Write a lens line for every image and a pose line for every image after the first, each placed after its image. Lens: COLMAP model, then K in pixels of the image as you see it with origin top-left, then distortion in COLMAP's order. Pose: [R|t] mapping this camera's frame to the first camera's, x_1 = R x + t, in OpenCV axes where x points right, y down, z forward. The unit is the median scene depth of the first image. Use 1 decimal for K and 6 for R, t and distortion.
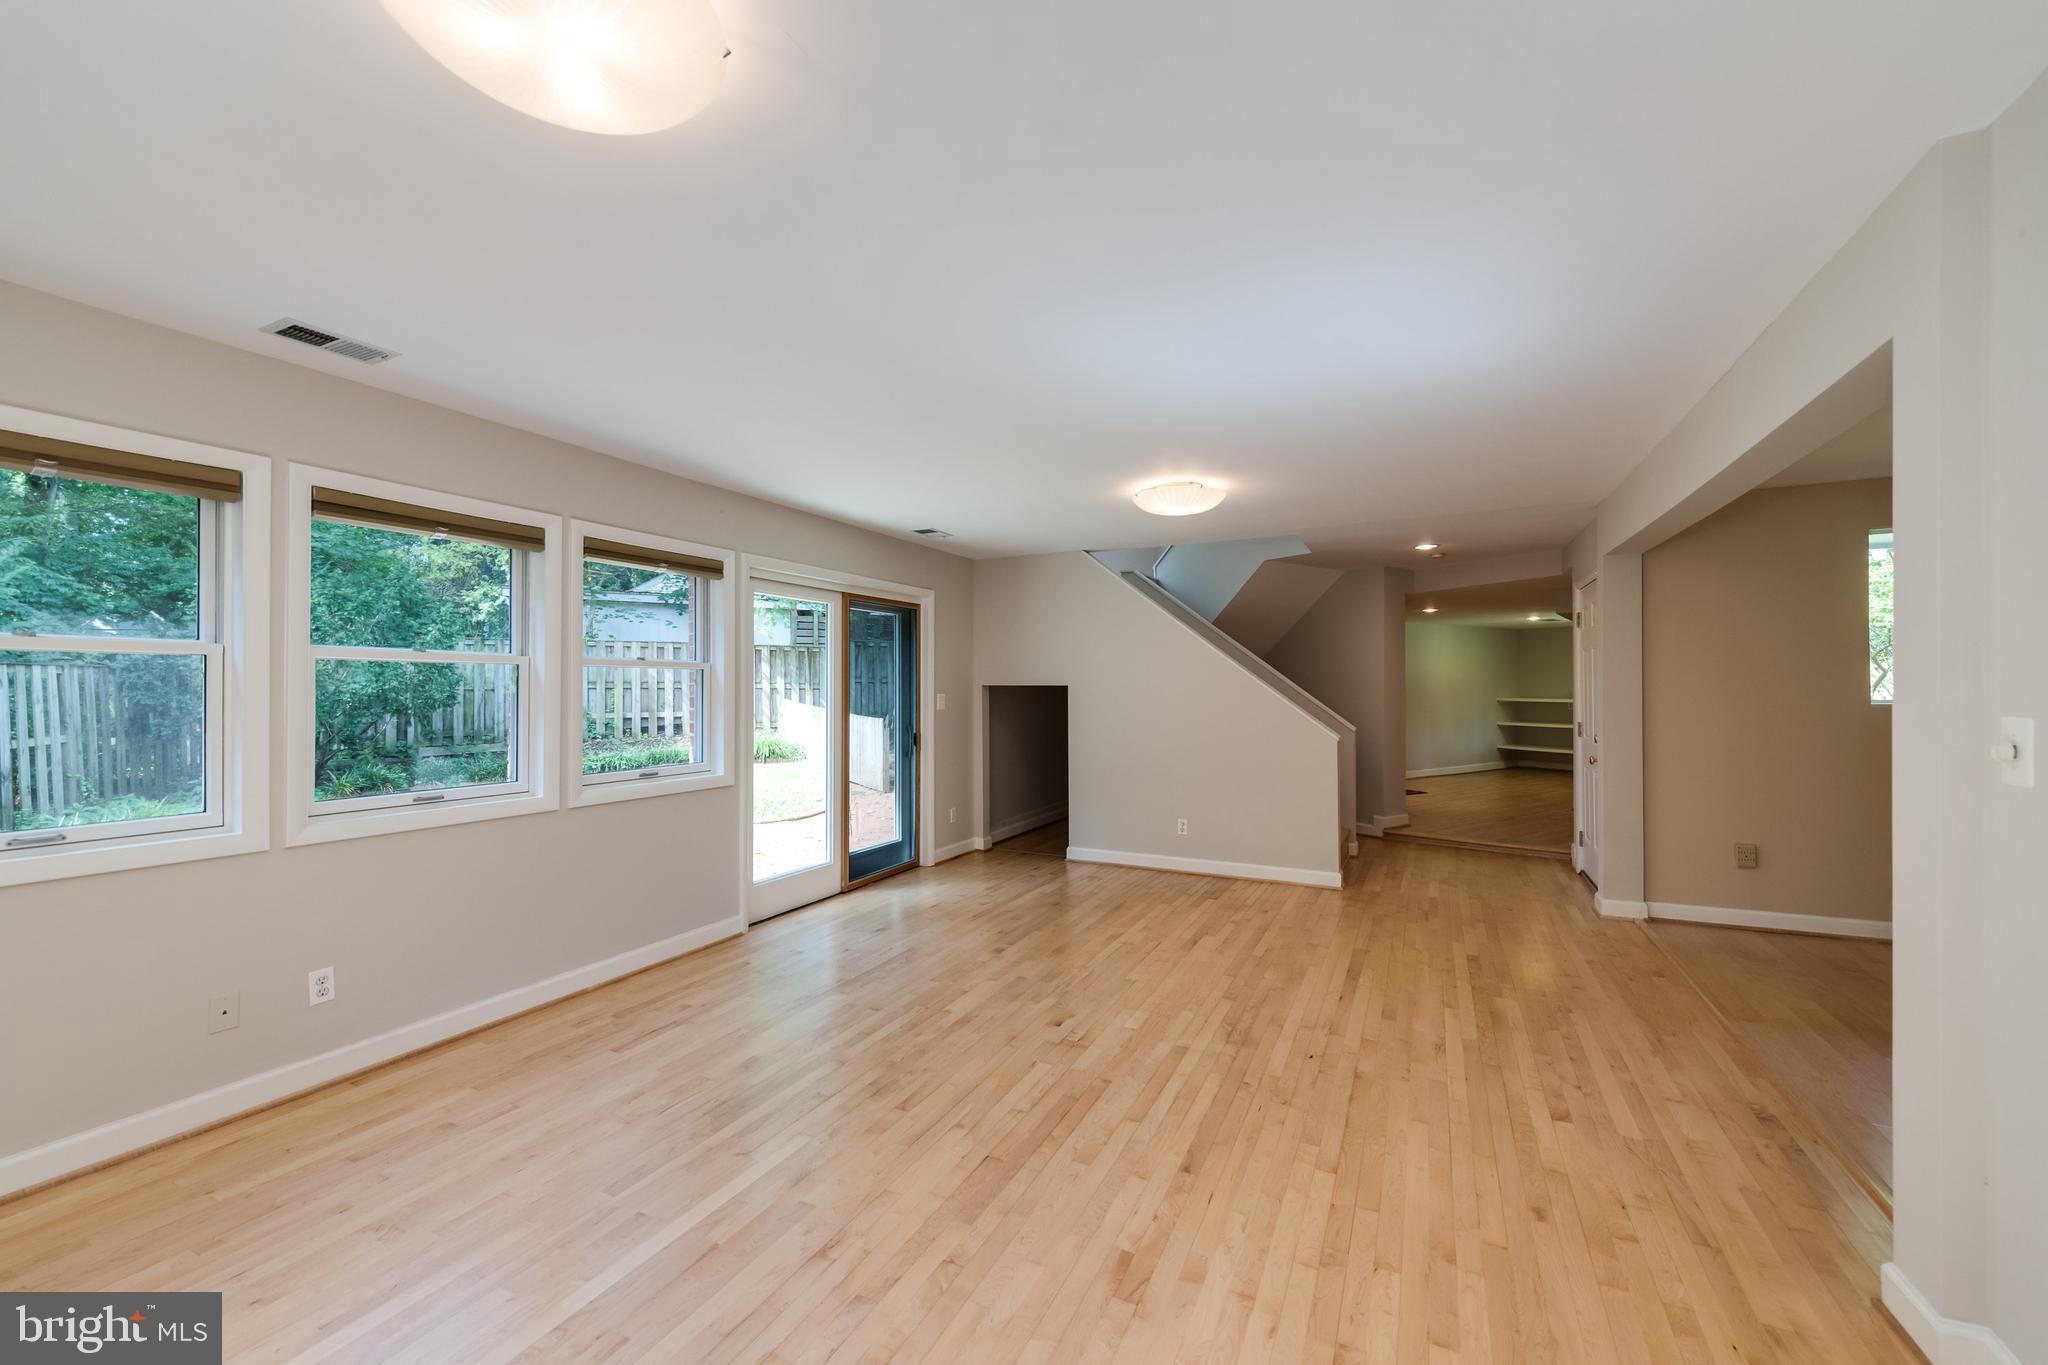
lens RADIAL K [[810.5, 0, 1019.7], [0, 810.5, 689.3], [0, 0, 1]] dist [0.006950, -0.000867]
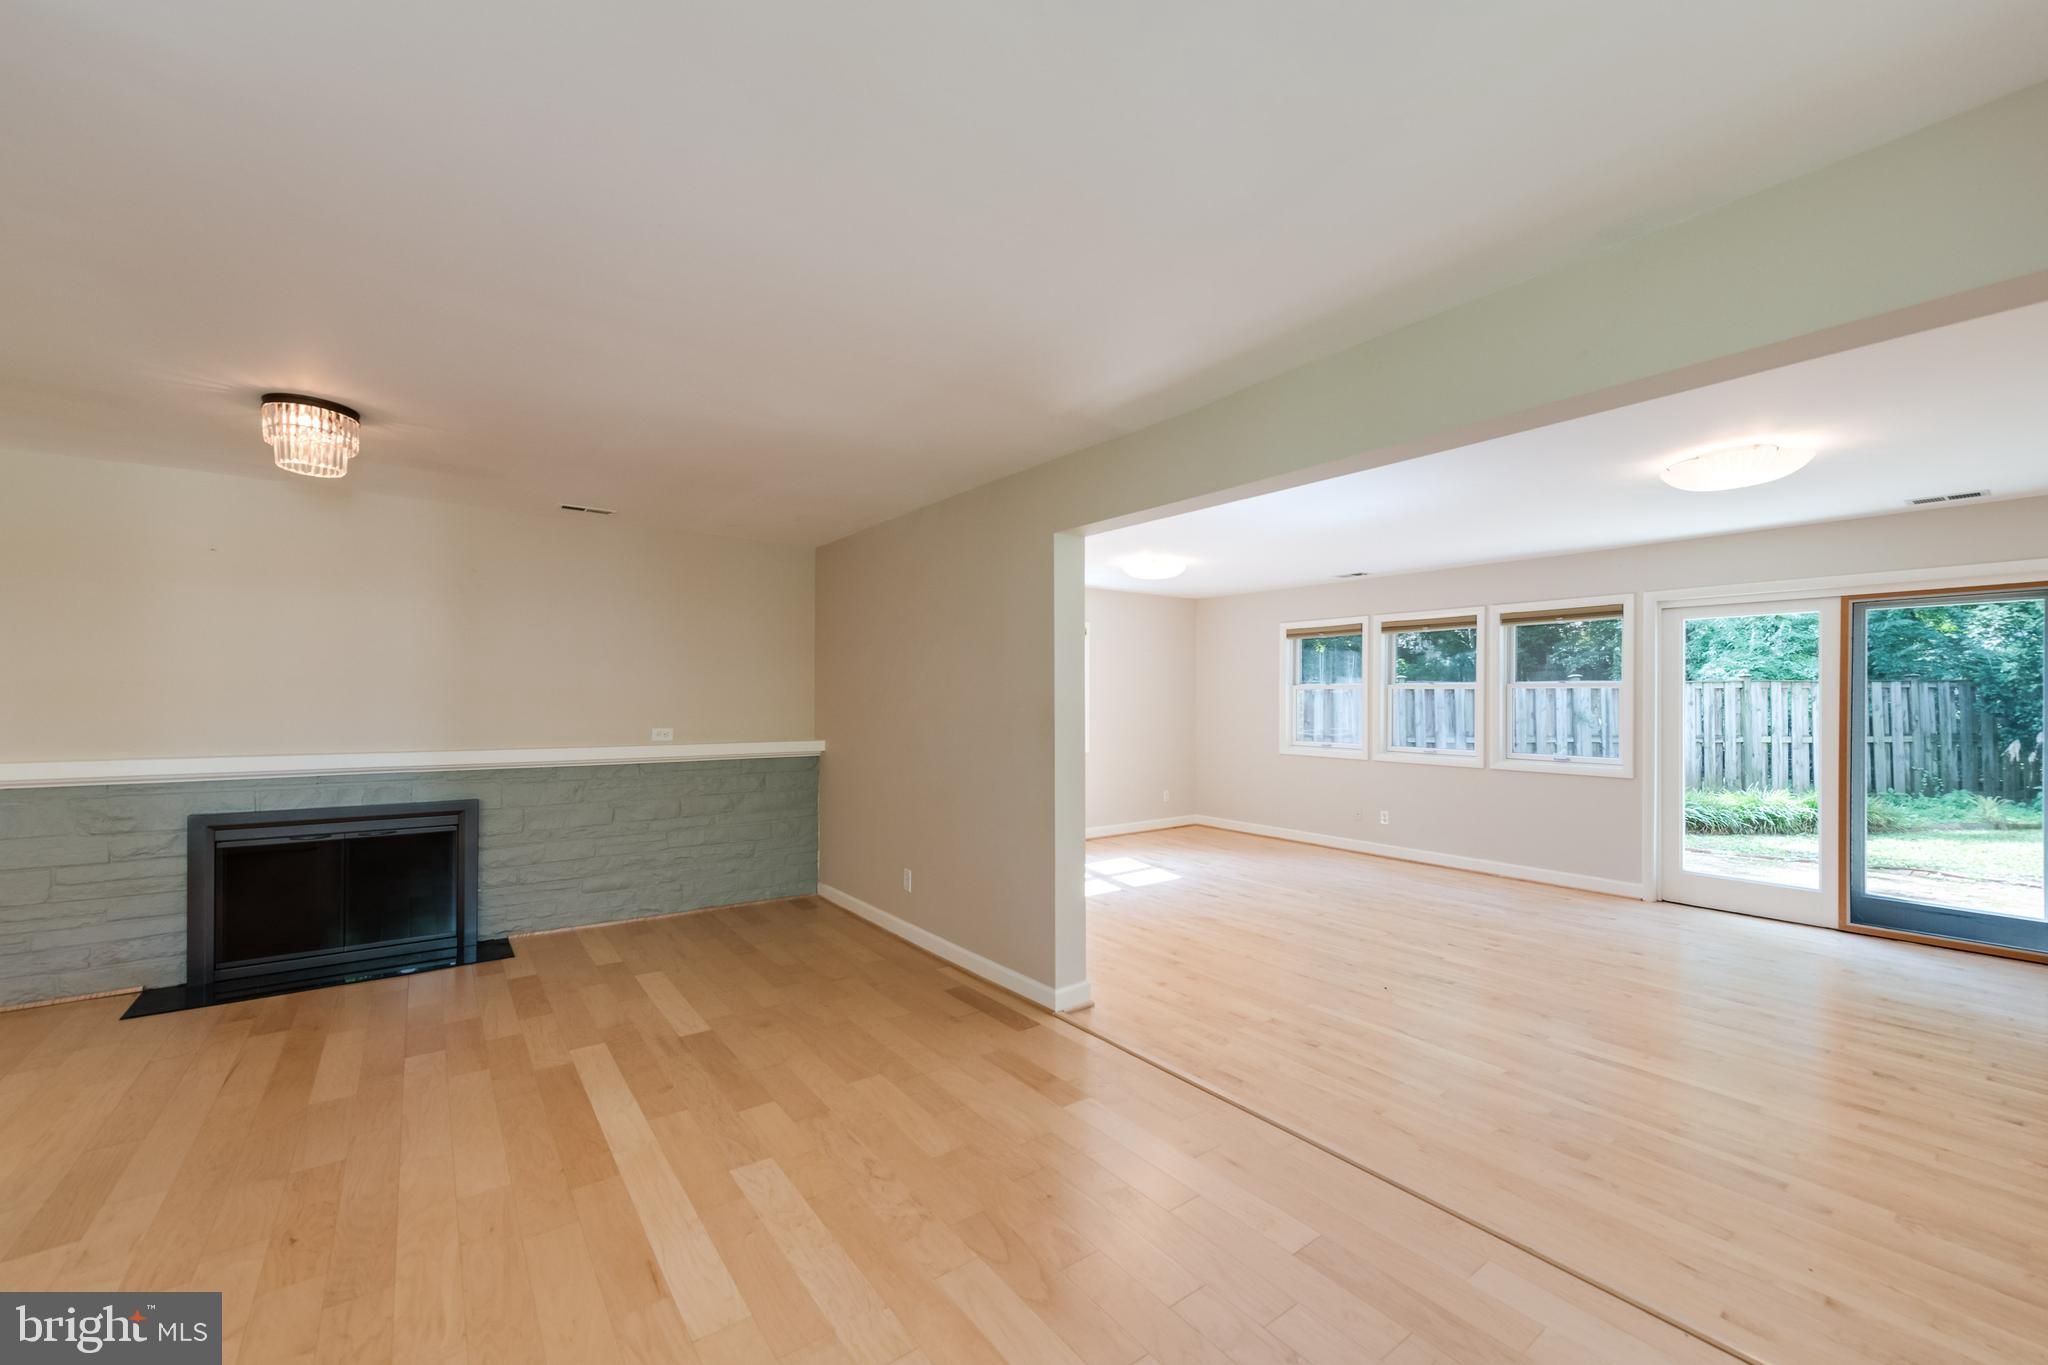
lens RADIAL K [[810.5, 0, 1036.1], [0, 810.5, 699.0], [0, 0, 1]] dist [0.006950, -0.000867]
pose [[-0.445395, 0.002964, -0.895329, 1.285813], [0.000002, 0.999995, 0.003309, -0.010956], [0.895334, 0.001472, -0.445393, 0.782368]]
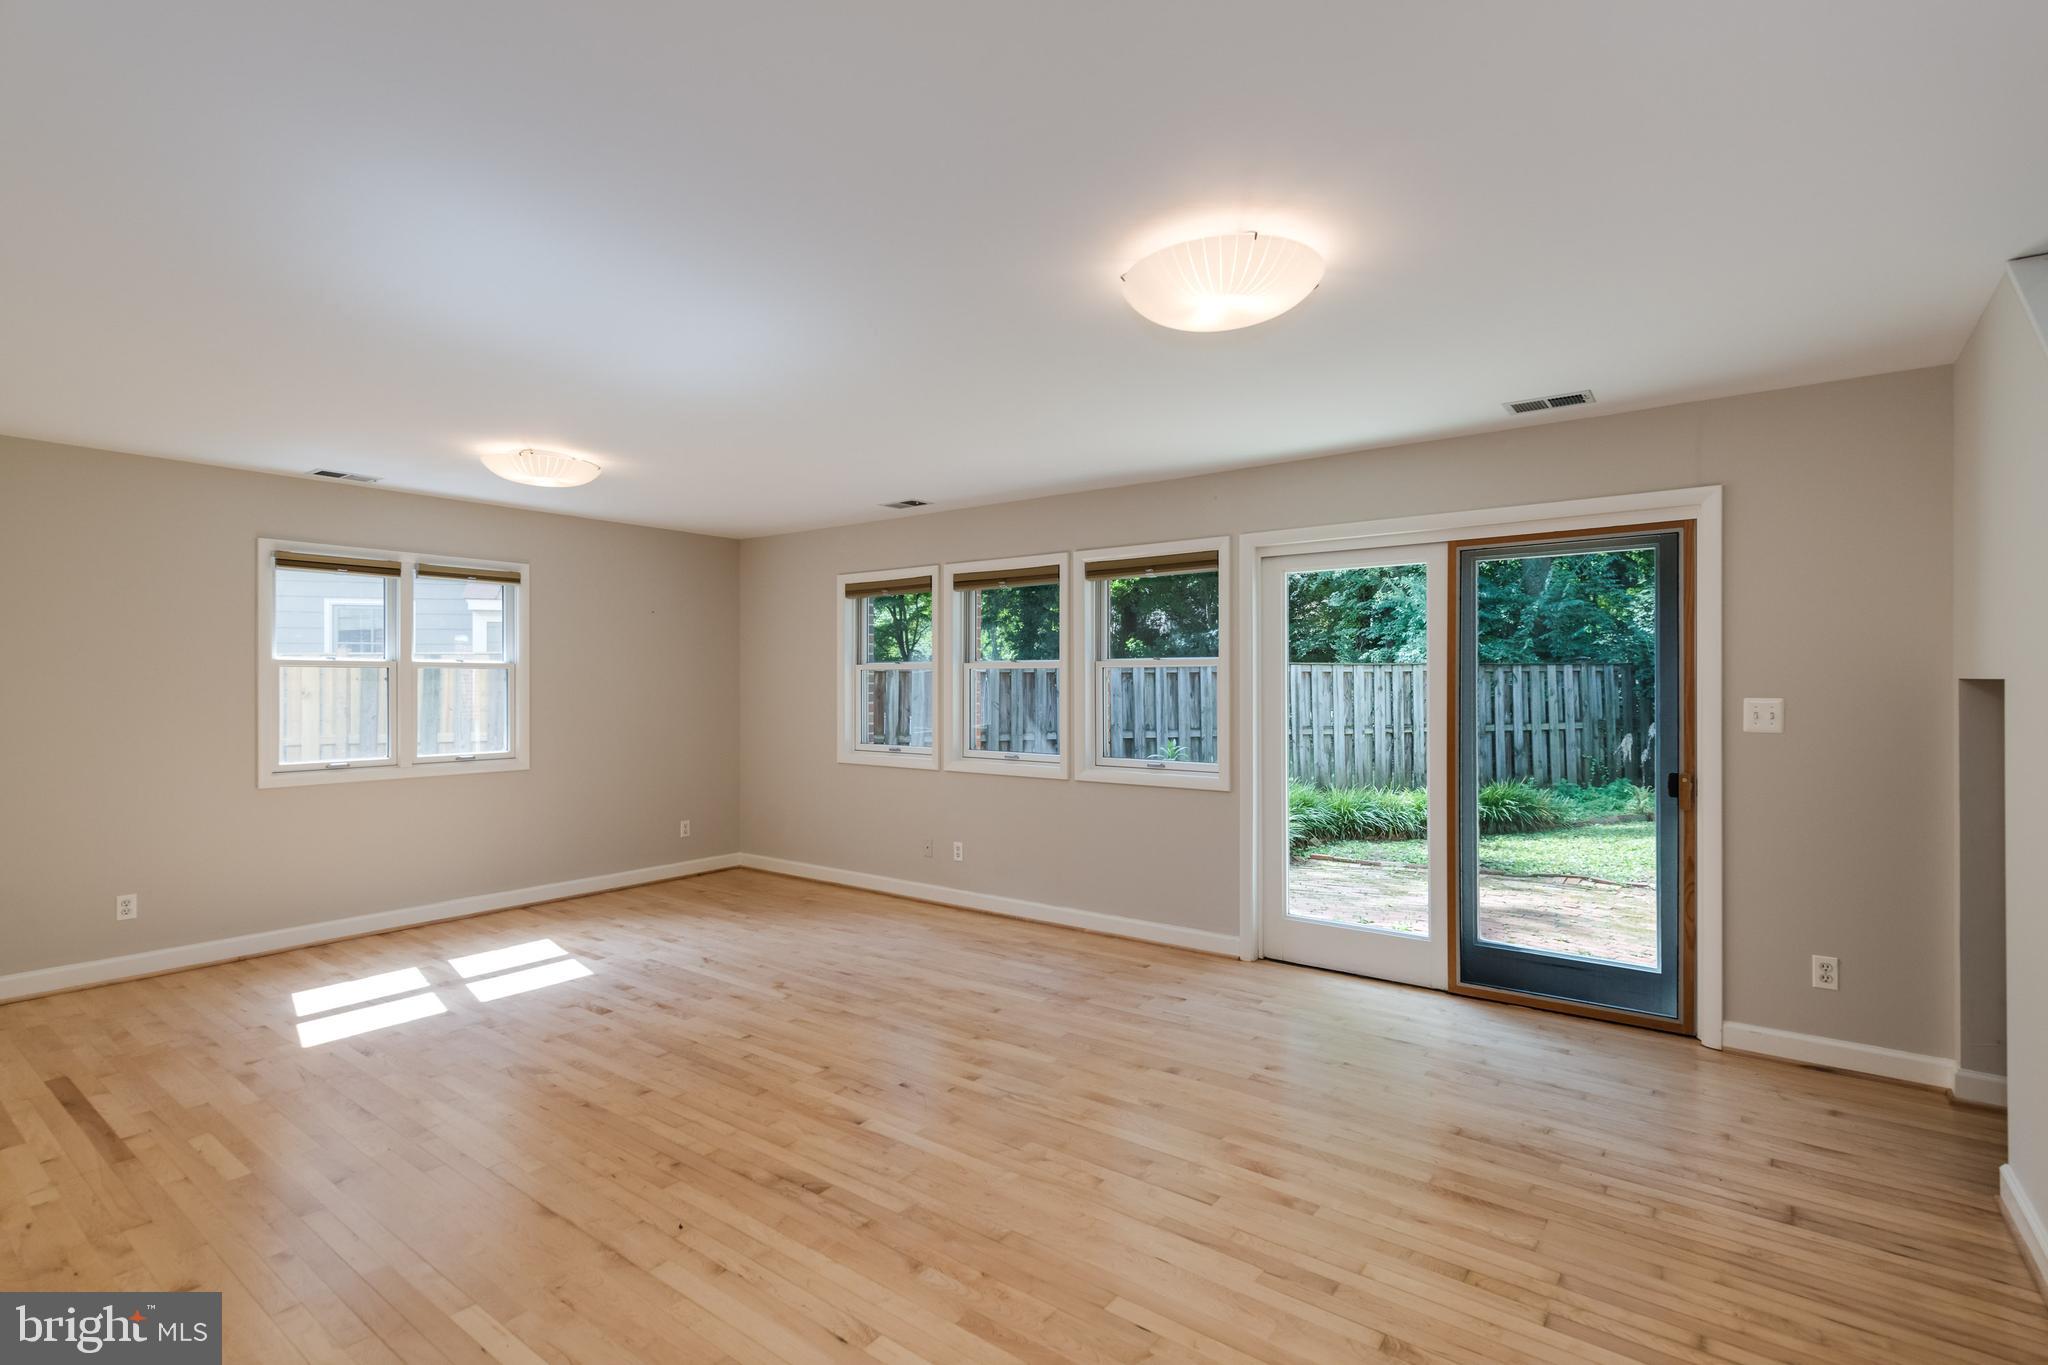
lens RADIAL K [[953.9, 0, 1035.4], [0, 953.9, 683.3], [0, 0, 1]] dist [0.022051, -0.000102]
pose [[-0.177931, 0.000128, -0.984043, 0.803604], [0.002322, 0.999997, -0.000290, -0.004700], [0.984040, -0.002337, -0.177931, 1.045598]]
